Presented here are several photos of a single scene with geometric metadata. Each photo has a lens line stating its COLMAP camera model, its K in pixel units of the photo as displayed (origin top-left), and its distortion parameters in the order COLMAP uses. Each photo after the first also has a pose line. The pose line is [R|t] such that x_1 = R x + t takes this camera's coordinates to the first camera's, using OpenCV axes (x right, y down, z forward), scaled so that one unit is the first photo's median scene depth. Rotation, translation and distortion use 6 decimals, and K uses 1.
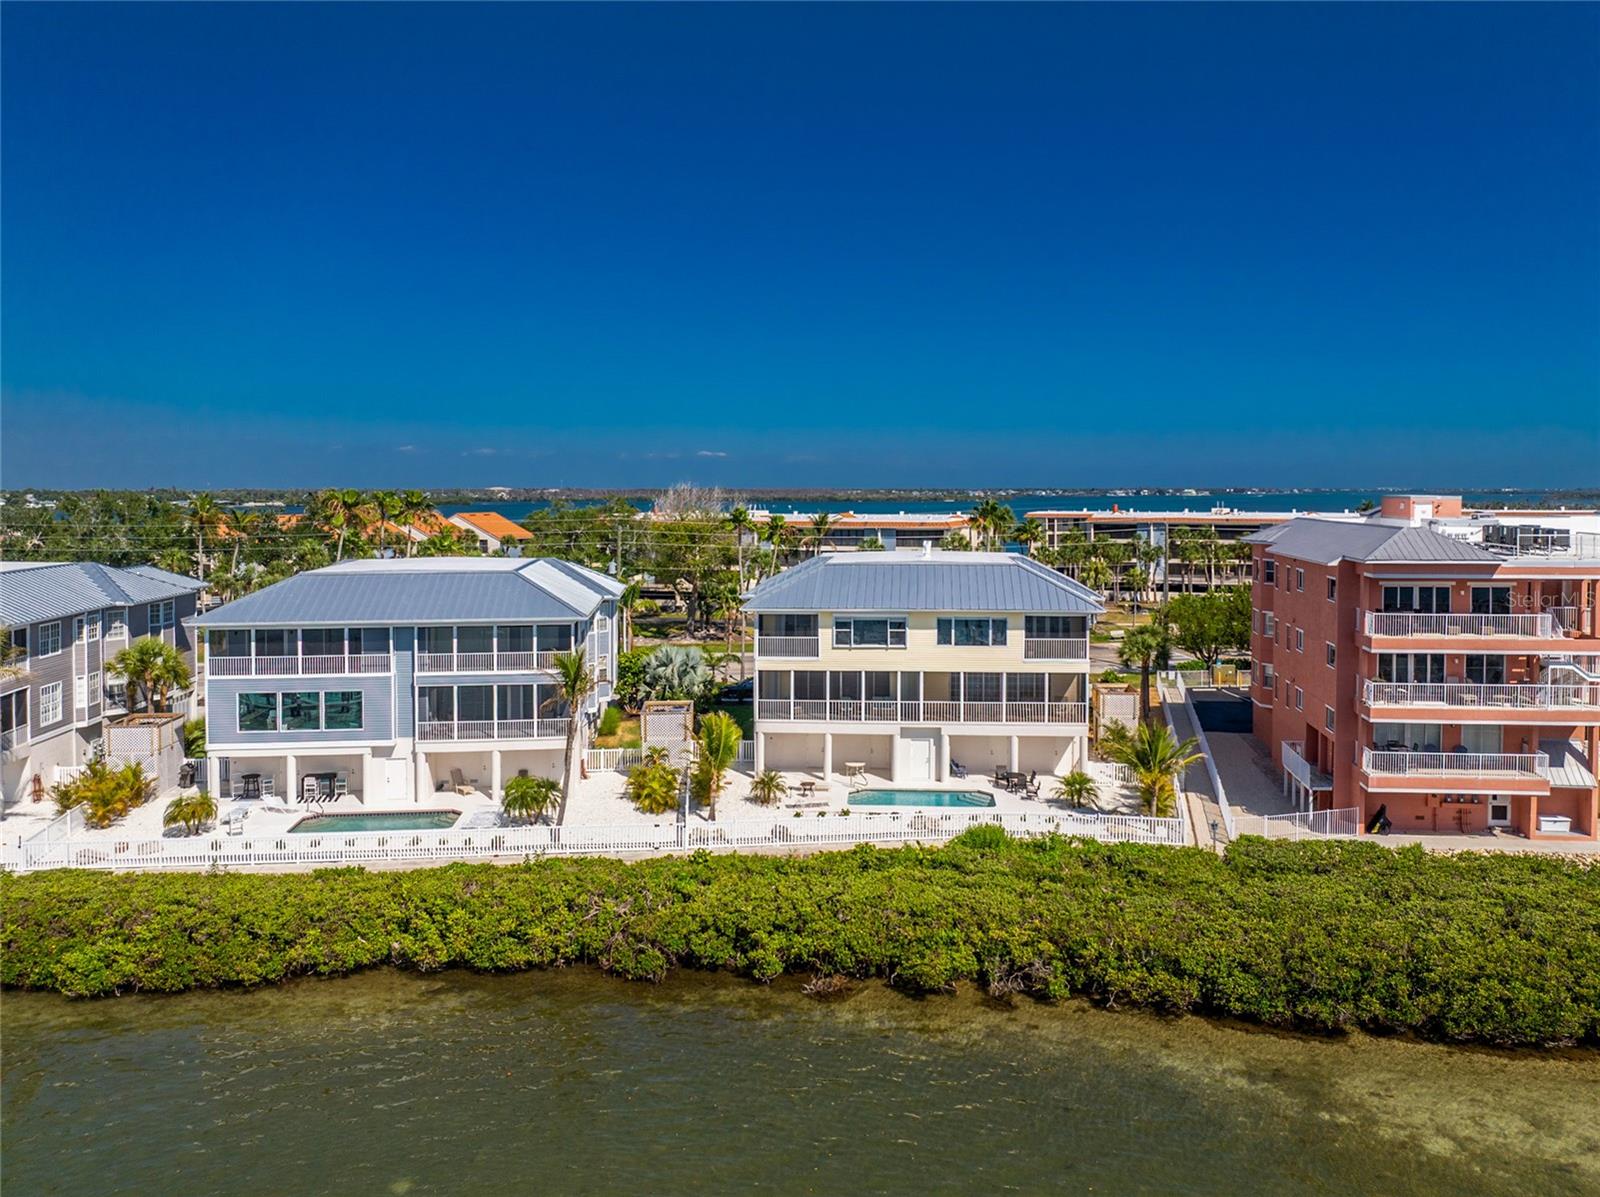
lens RADIAL K [[1174.4, 0, 843.6], [0, 1174.4, 500.3], [0, 0, 1]] dist [-0.033603, -0.014046]
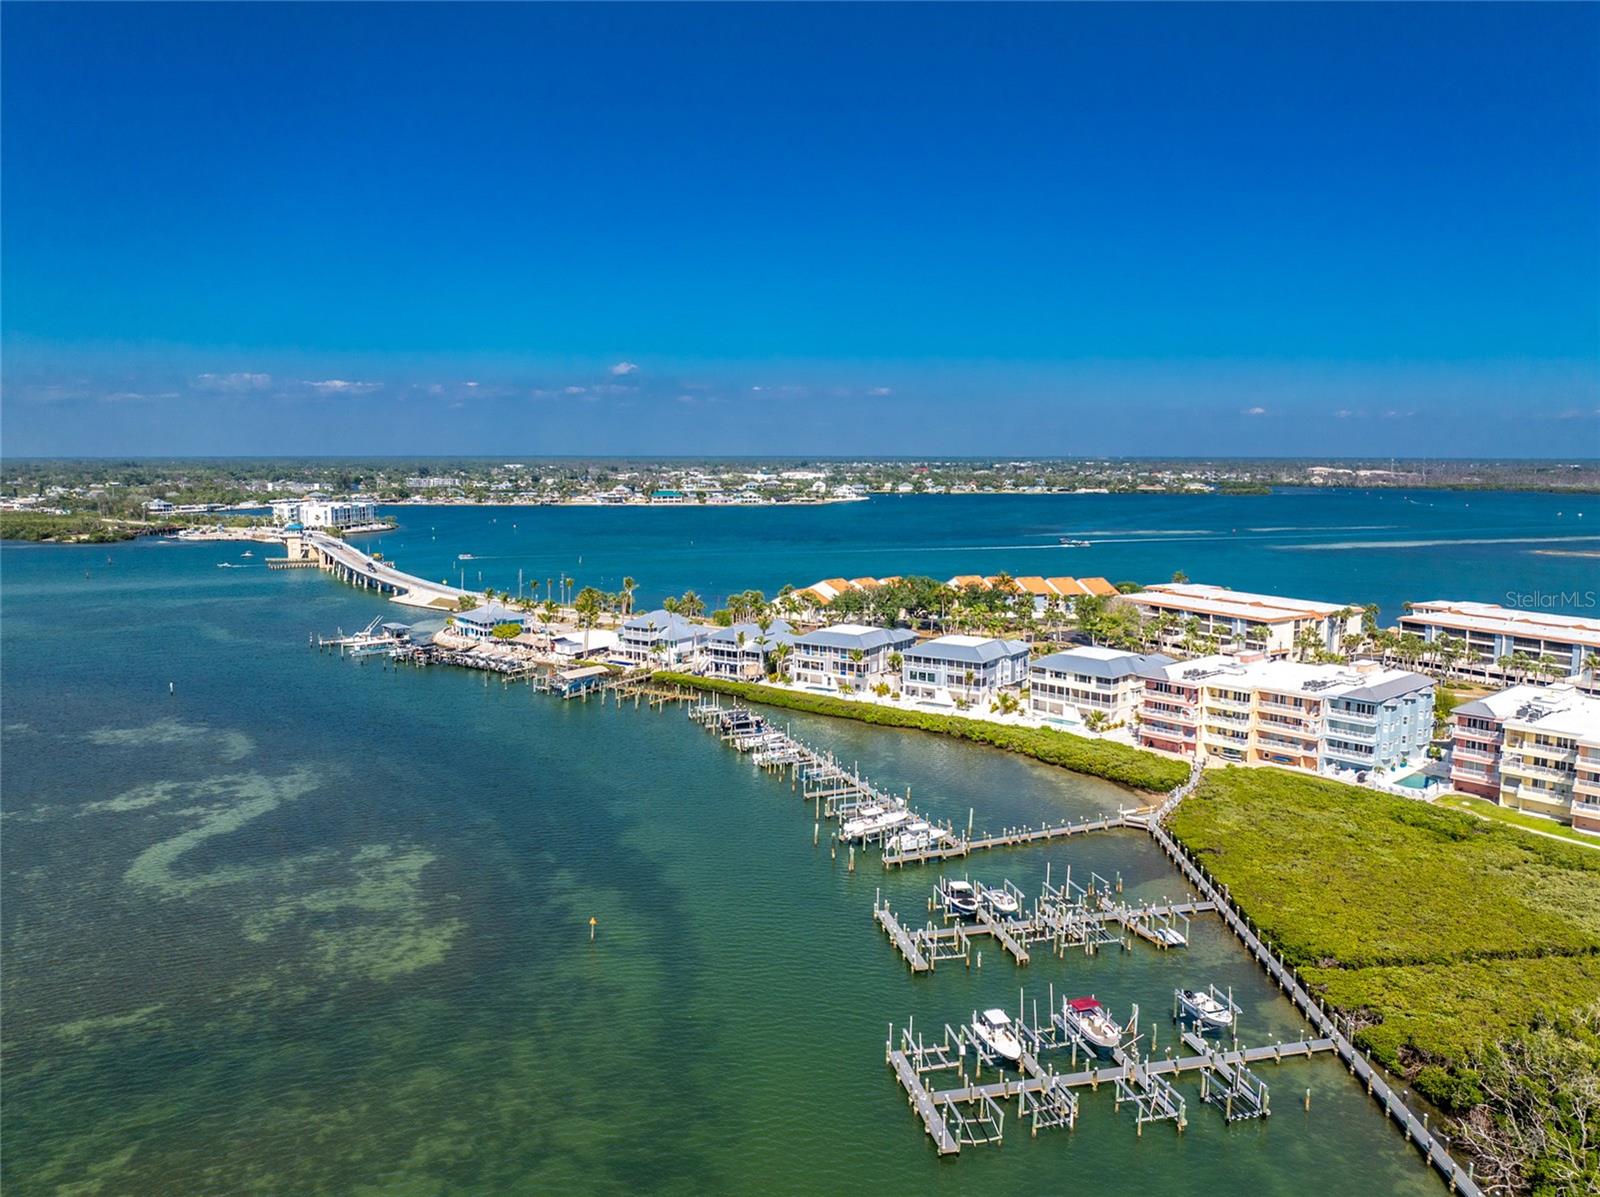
lens RADIAL K [[1122.1, 0, 799.7], [0, 1122.1, 610.5], [0, 0, 1]] dist [-0.031849, -0.011064]
pose [[0.740936, 0.093413, -0.665047, 1.818874], [-0.009946, 0.991697, 0.128213, -0.552201], [0.671502, -0.088383, 0.735713, -2.180717]]
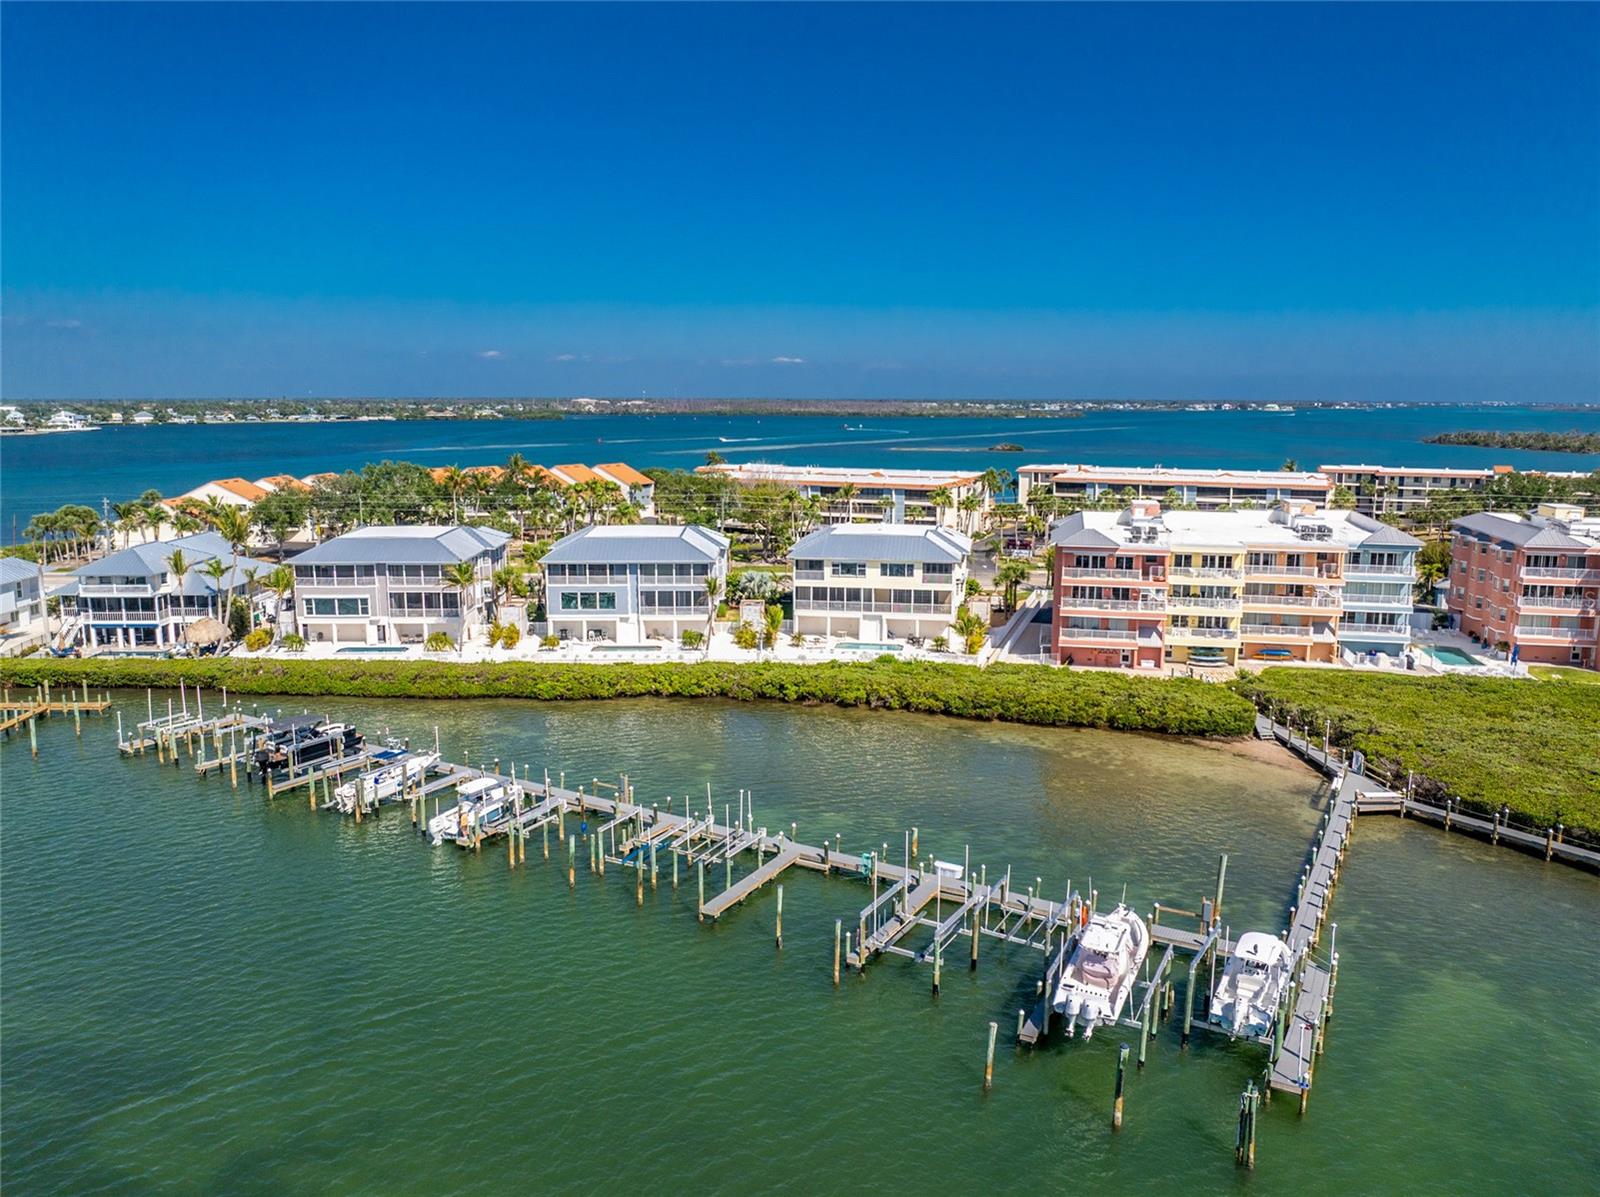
lens RADIAL K [[1155.4, 0, 800.0], [0, 1155.4, 598.5], [0, 0, 1]] dist [-0.032188, -0.006663]
pose [[0.994772, 0.022100, -0.099702, 0.152291], [-0.005768, 0.986903, 0.161209, -0.177999], [0.101959, -0.159791, 0.981871, -1.105629]]
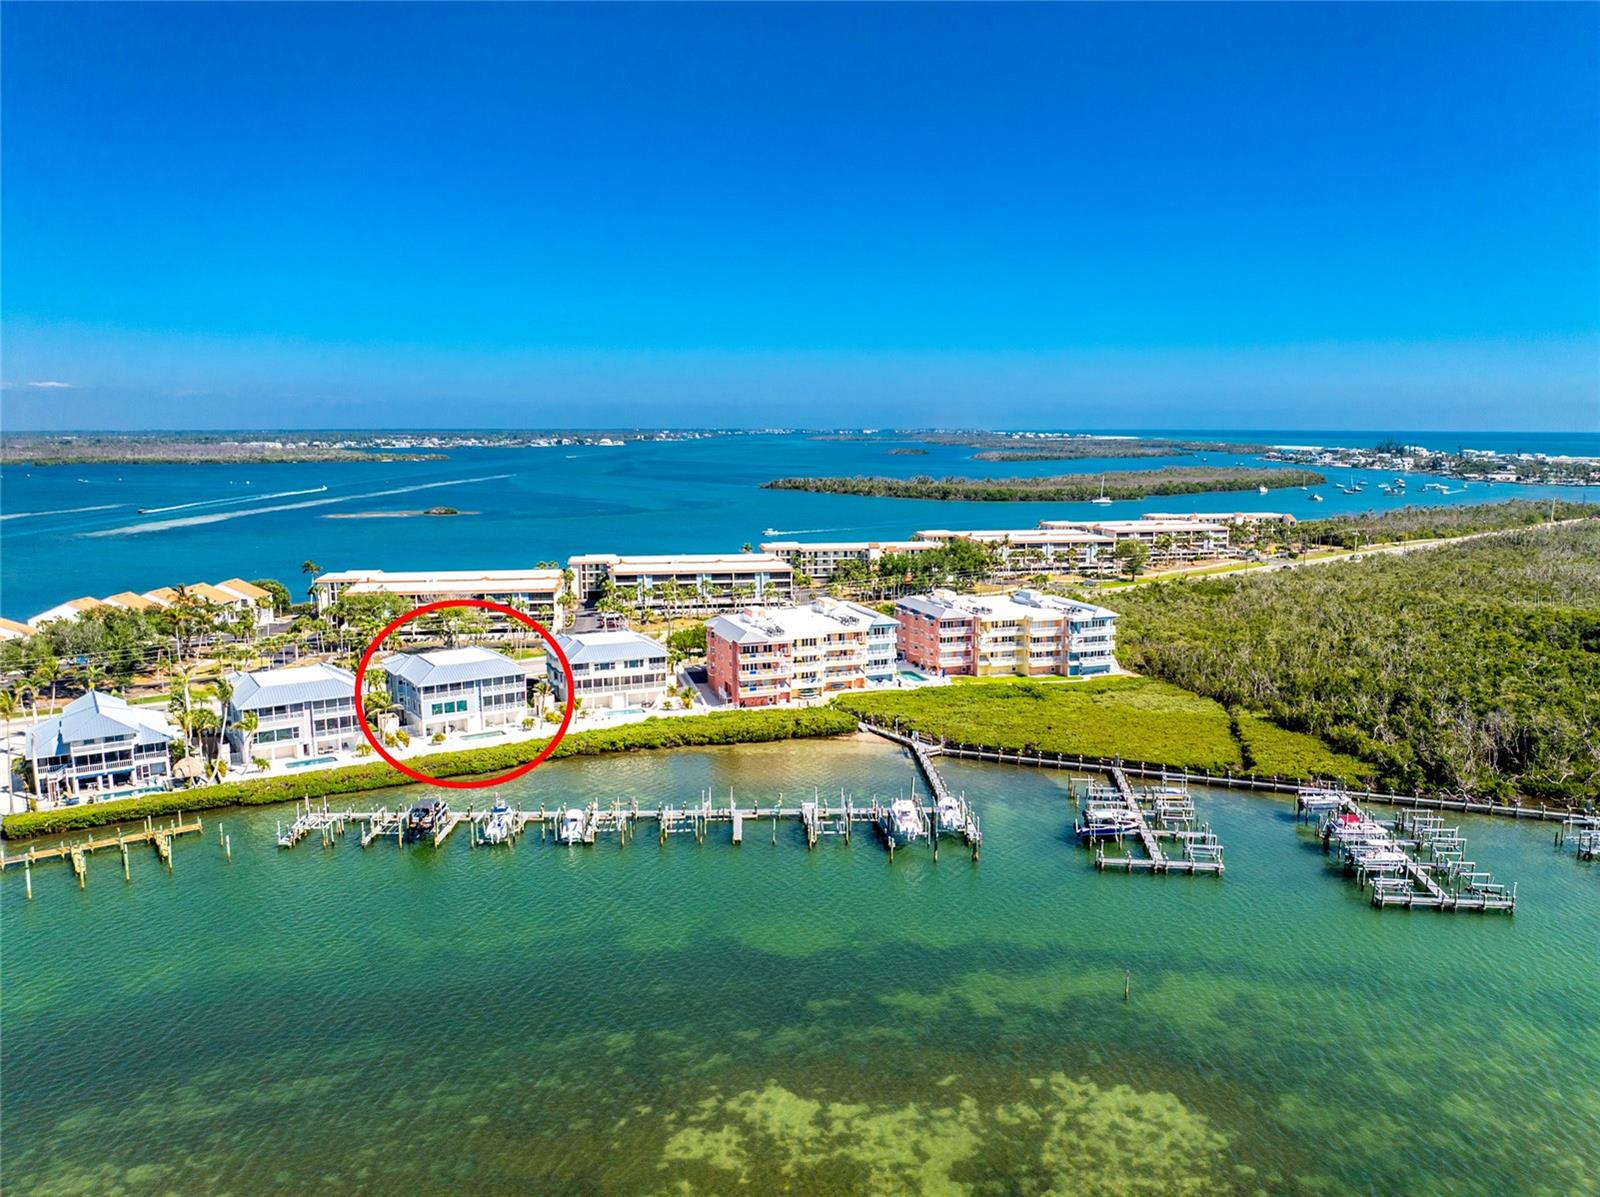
lens RADIAL K [[1113.2, 0, 801.7], [0, 1113.2, 590.8], [0, 0, 1]] dist [-0.040076, 0.009425]
pose [[0.894841, -0.063438, 0.441854, -0.942426], [0.004797, 0.991159, 0.132589, -0.570554], [-0.446359, -0.116527, 0.887234, -2.247641]]
